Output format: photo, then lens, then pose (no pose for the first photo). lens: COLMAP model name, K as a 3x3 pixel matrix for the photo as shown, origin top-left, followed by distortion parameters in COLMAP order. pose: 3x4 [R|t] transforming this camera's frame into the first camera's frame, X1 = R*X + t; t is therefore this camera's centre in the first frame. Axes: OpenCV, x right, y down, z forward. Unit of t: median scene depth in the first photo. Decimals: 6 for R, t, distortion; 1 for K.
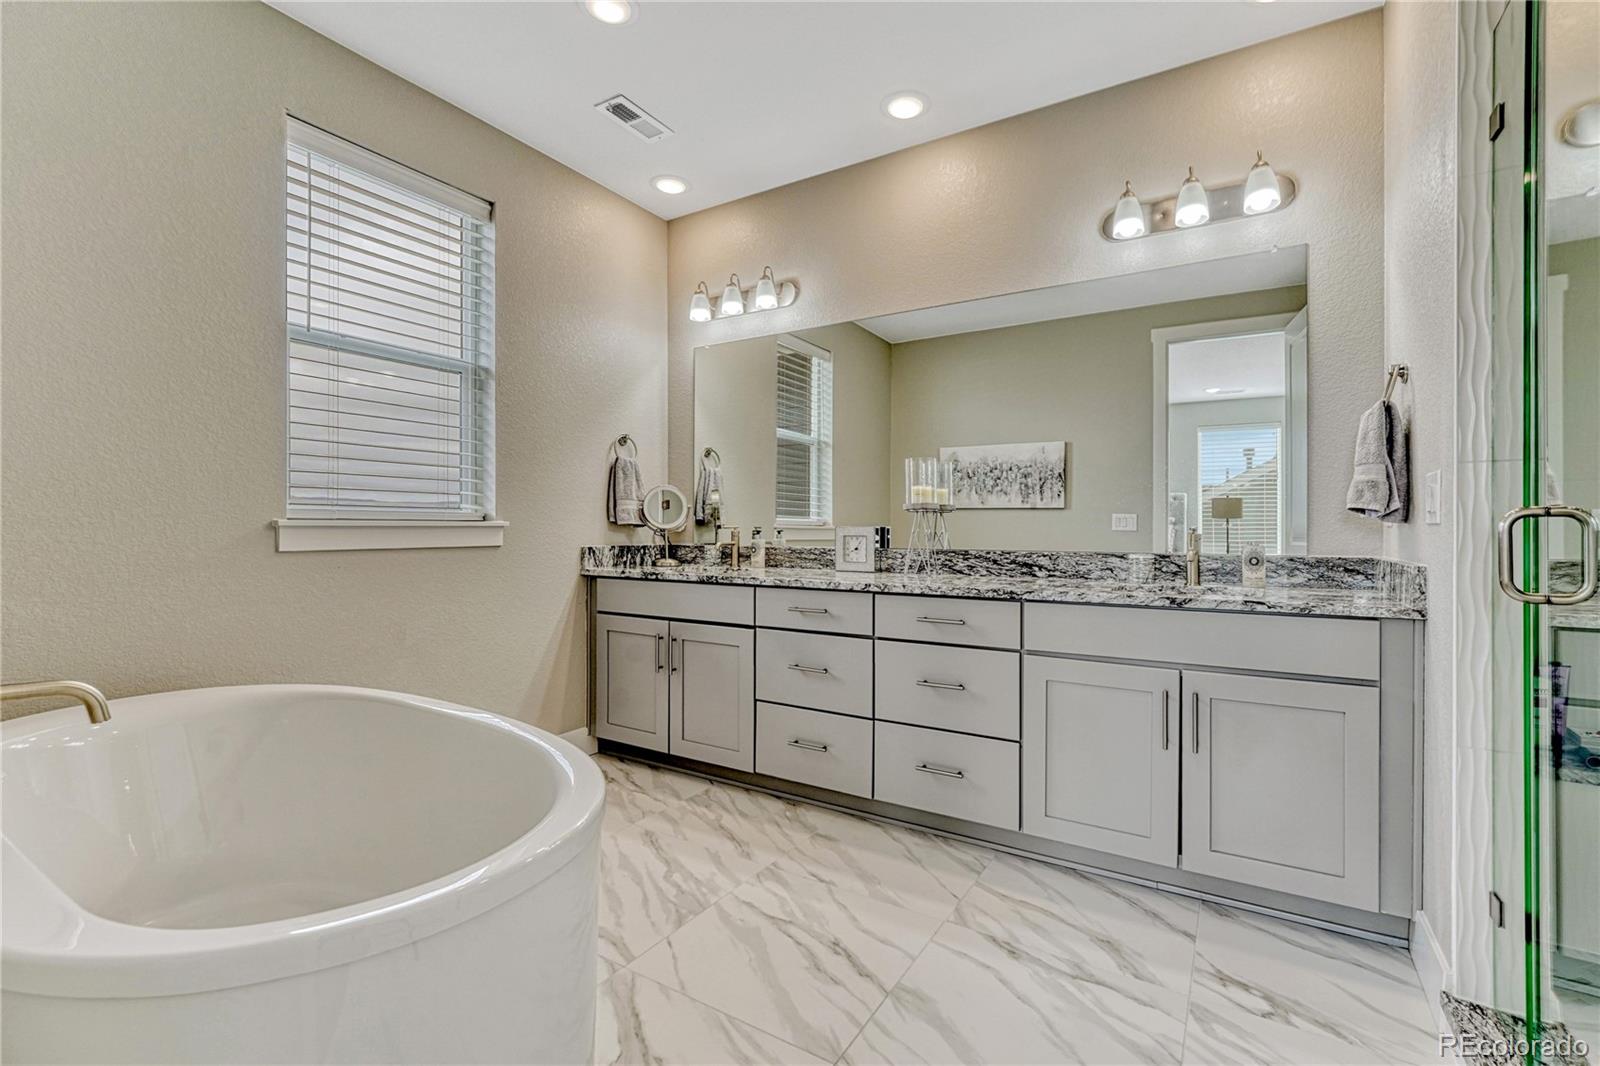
lens RADIAL K [[671.0, 0, 812.5], [0, 671.0, 528.0], [0, 0, 1]] dist [0.013219, 0.000717]
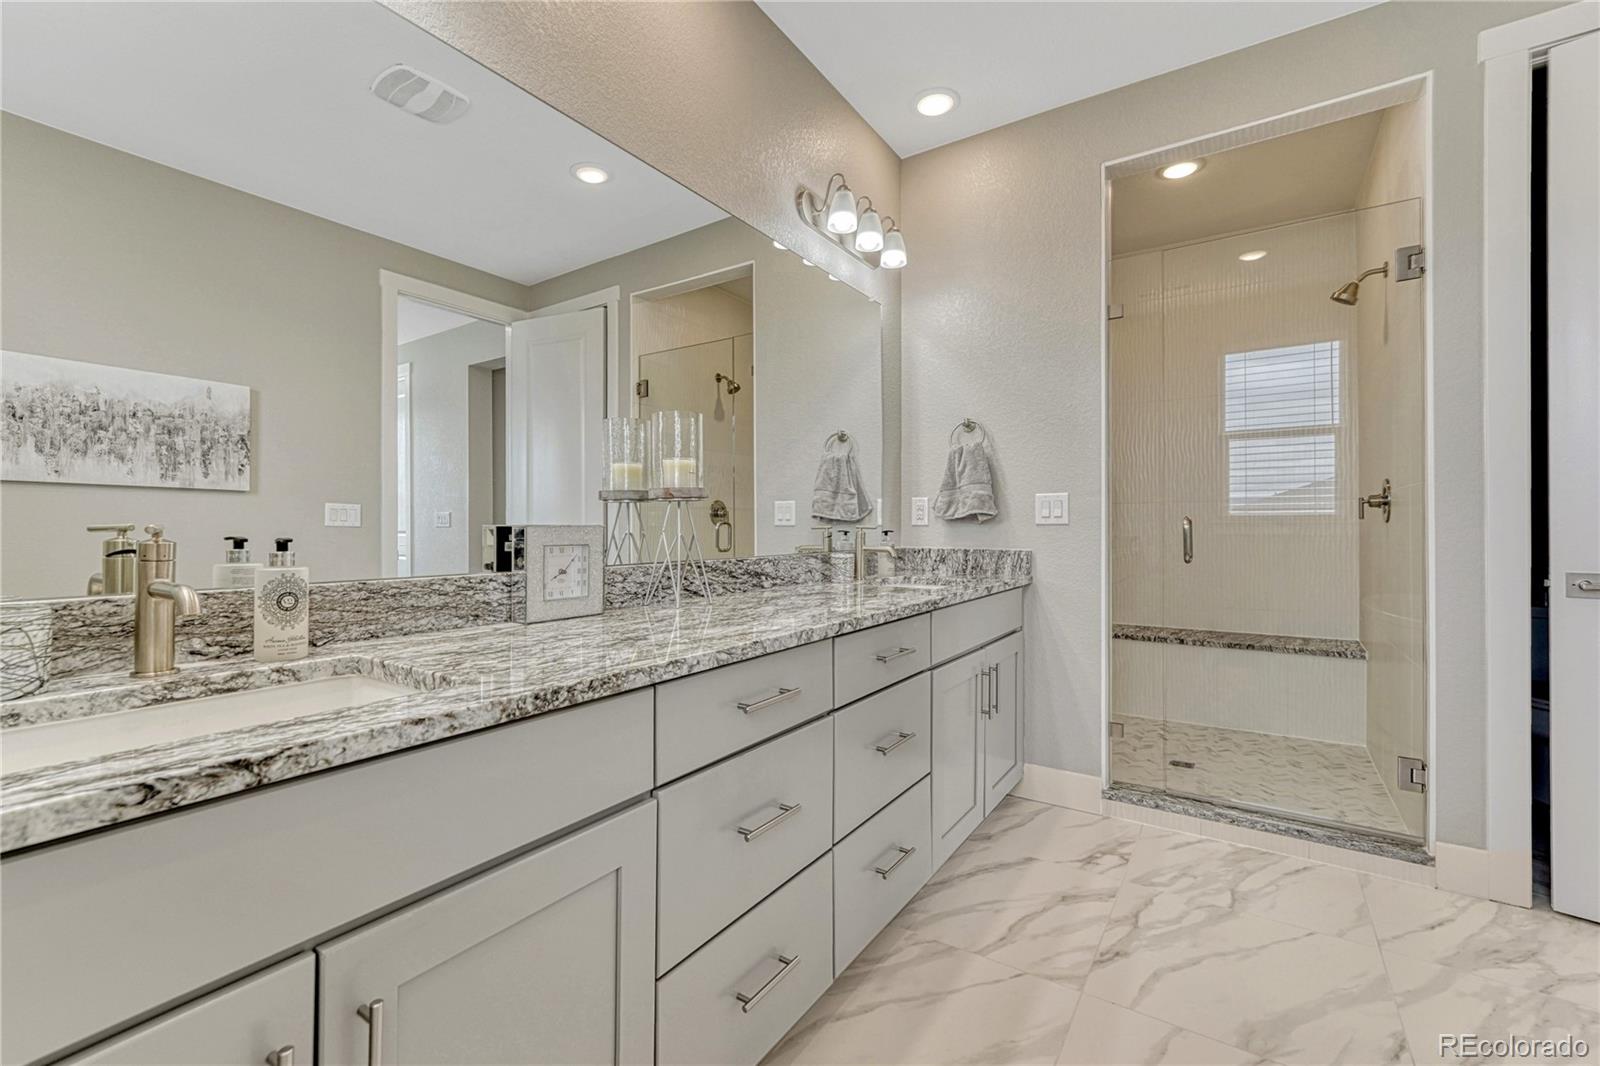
lens RADIAL K [[671.0, 0, 835.1], [0, 671.0, 516.2], [0, 0, 1]] dist [0.013219, 0.000717]
pose [[0.045896, 0.010488, 0.998891, -0.459834], [-0.003812, 0.999939, -0.010324, -0.005515], [-0.998939, -0.003334, 0.045934, 0.863716]]
